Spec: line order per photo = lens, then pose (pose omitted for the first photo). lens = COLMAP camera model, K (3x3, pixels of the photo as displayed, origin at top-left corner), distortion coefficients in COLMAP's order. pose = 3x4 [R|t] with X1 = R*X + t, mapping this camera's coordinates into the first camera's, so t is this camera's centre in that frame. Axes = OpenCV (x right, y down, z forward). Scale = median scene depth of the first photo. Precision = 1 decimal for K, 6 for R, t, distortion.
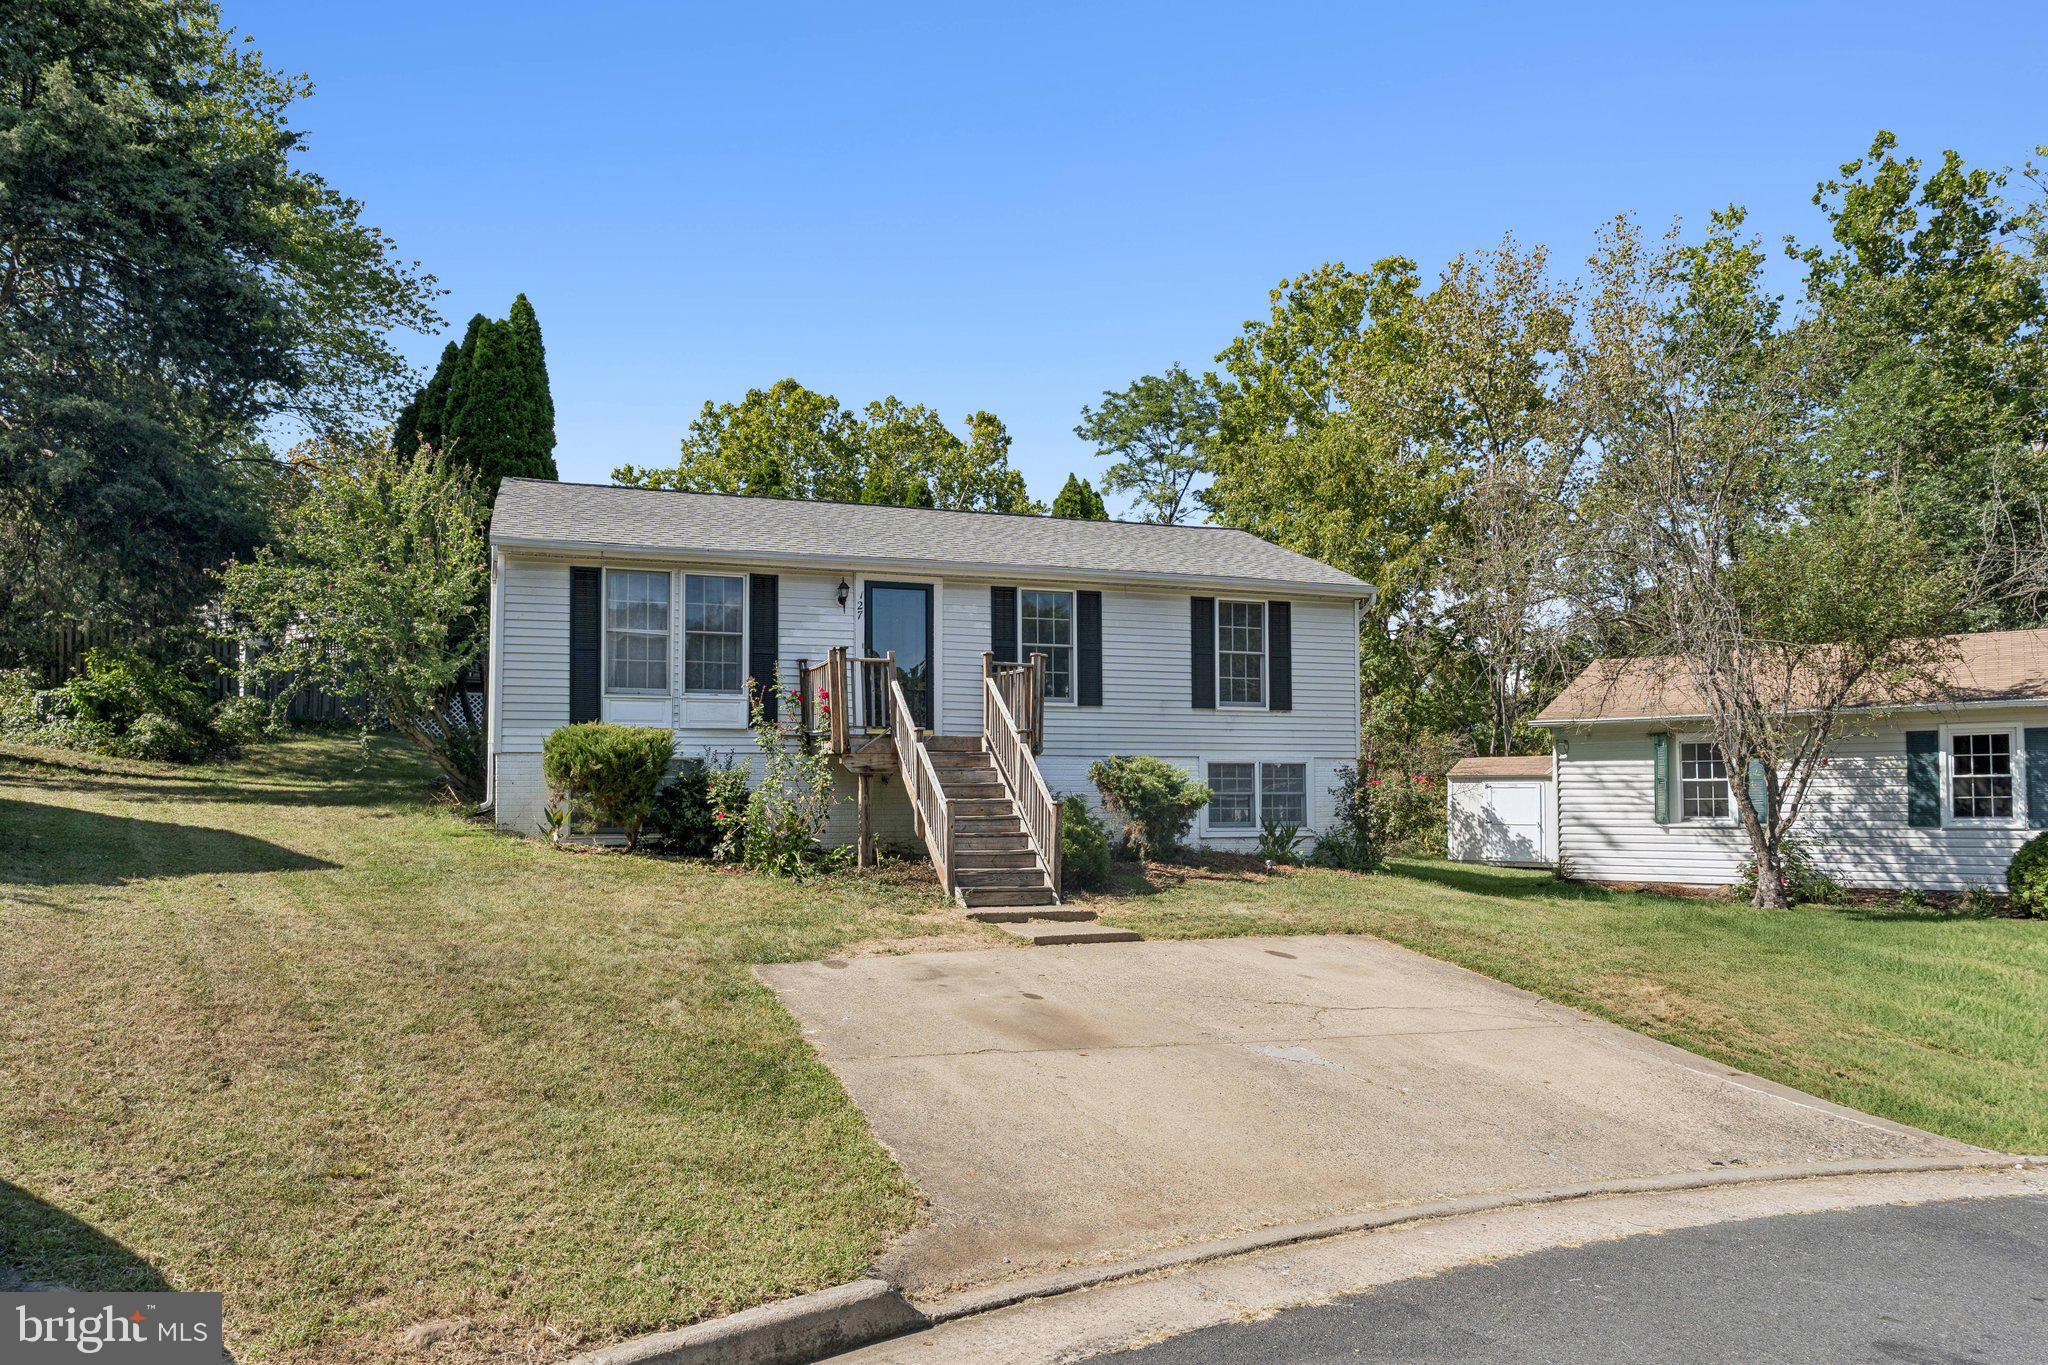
lens RADIAL K [[1289.5, 0, 1022.3], [0, 1289.5, 691.3], [0, 0, 1]] dist [-0.002940, 0.001828]
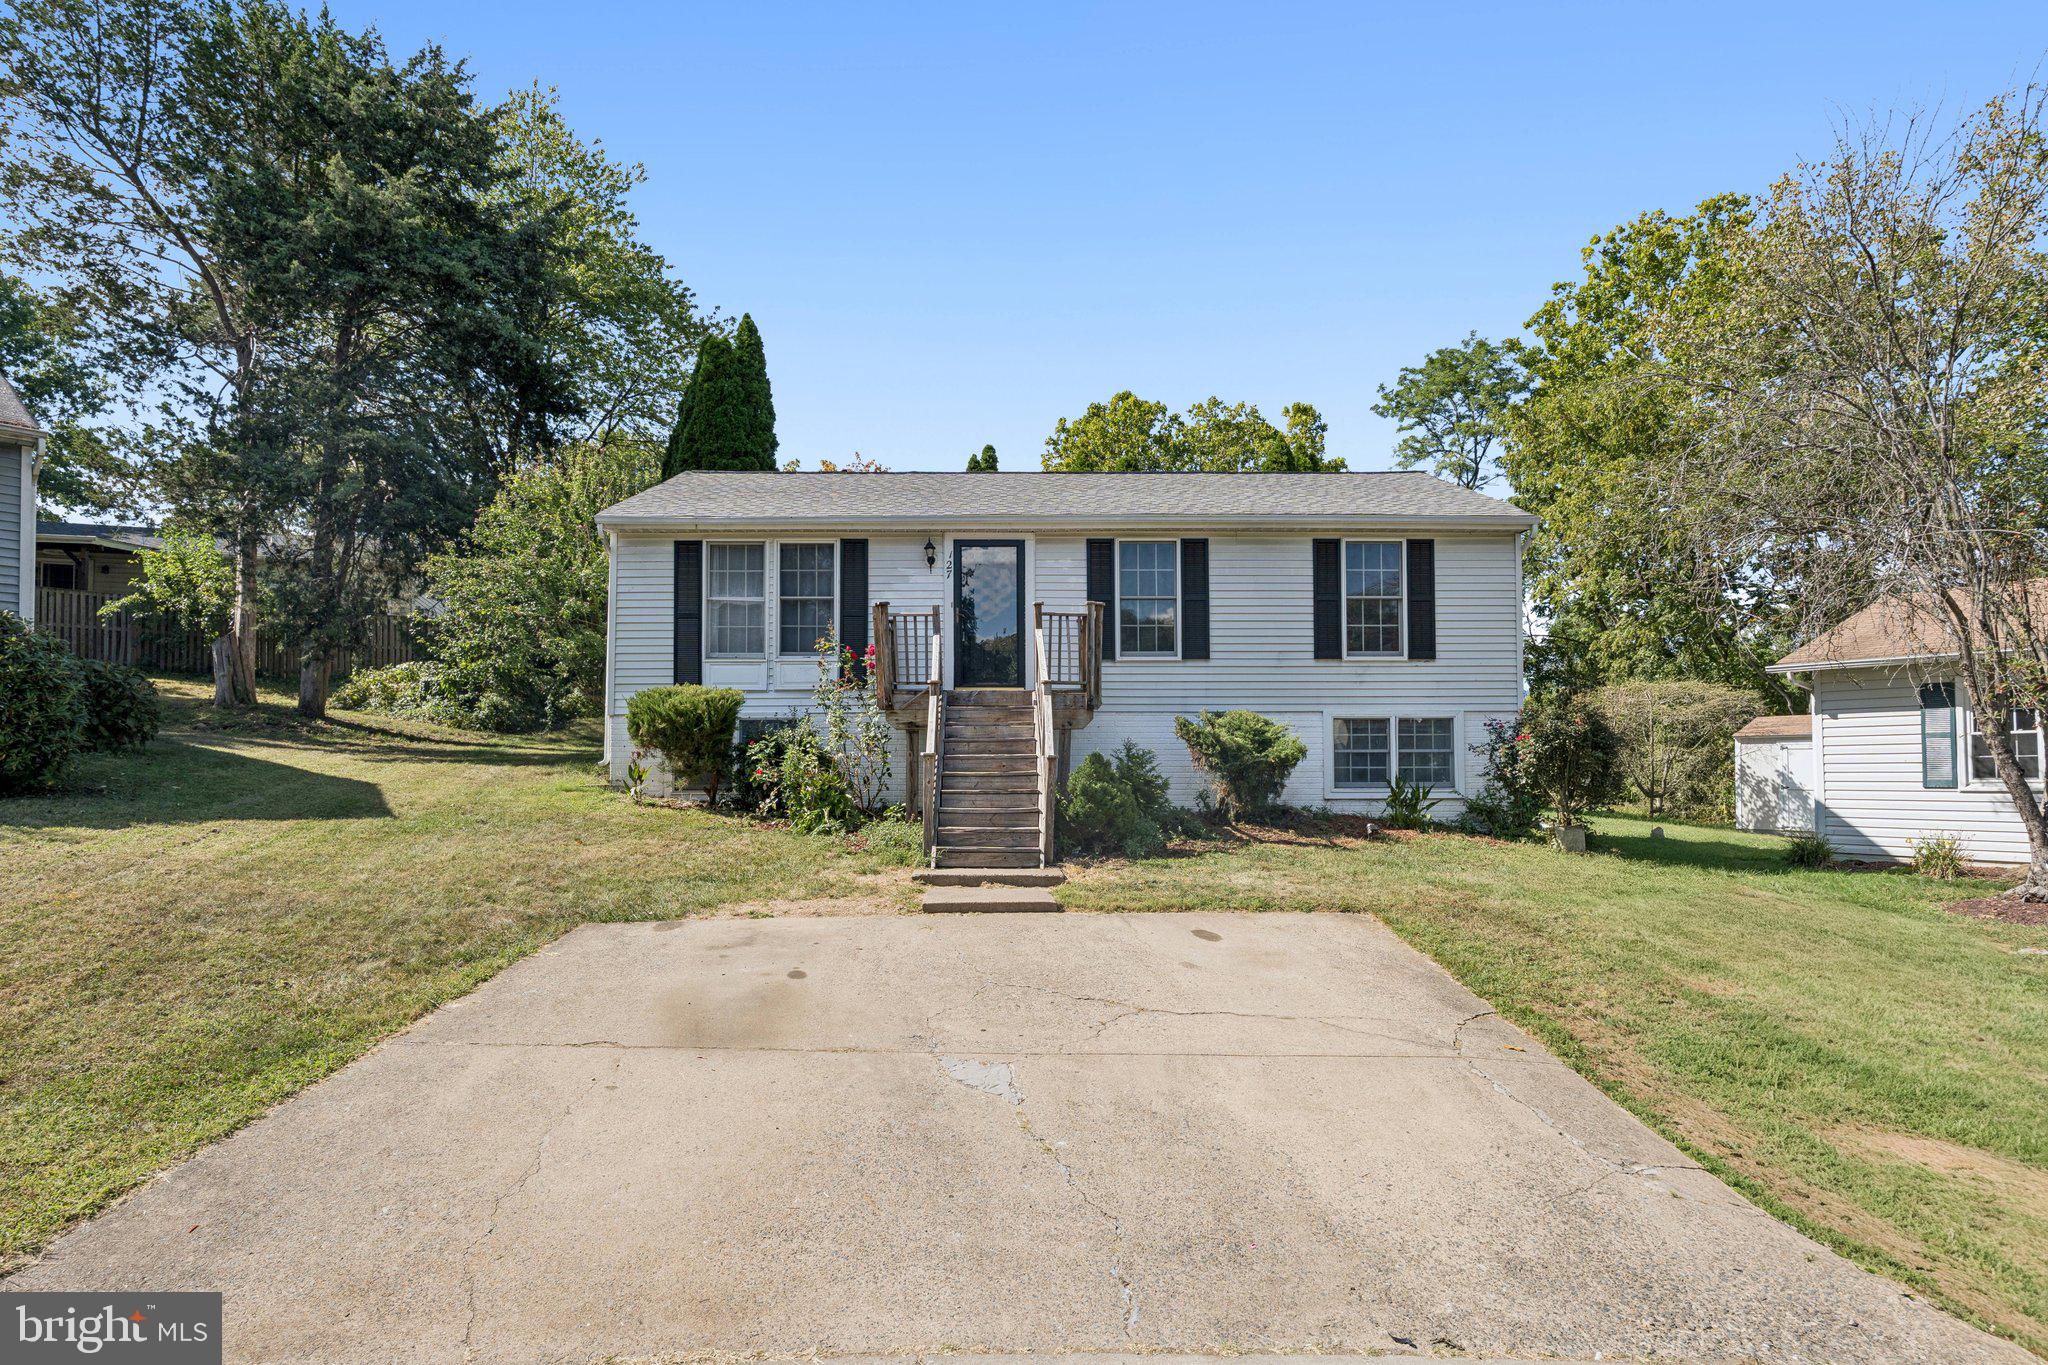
lens RADIAL K [[1145.3, 0, 1024.1], [0, 1145.3, 679.1], [0, 0, 1]] dist [-0.003672, 0.002716]
pose [[0.952919, -0.024012, -0.302273, 0.179783], [0.025690, 0.999669, 0.001576, 0.020530], [0.302135, -0.009267, 0.953220, 0.152271]]
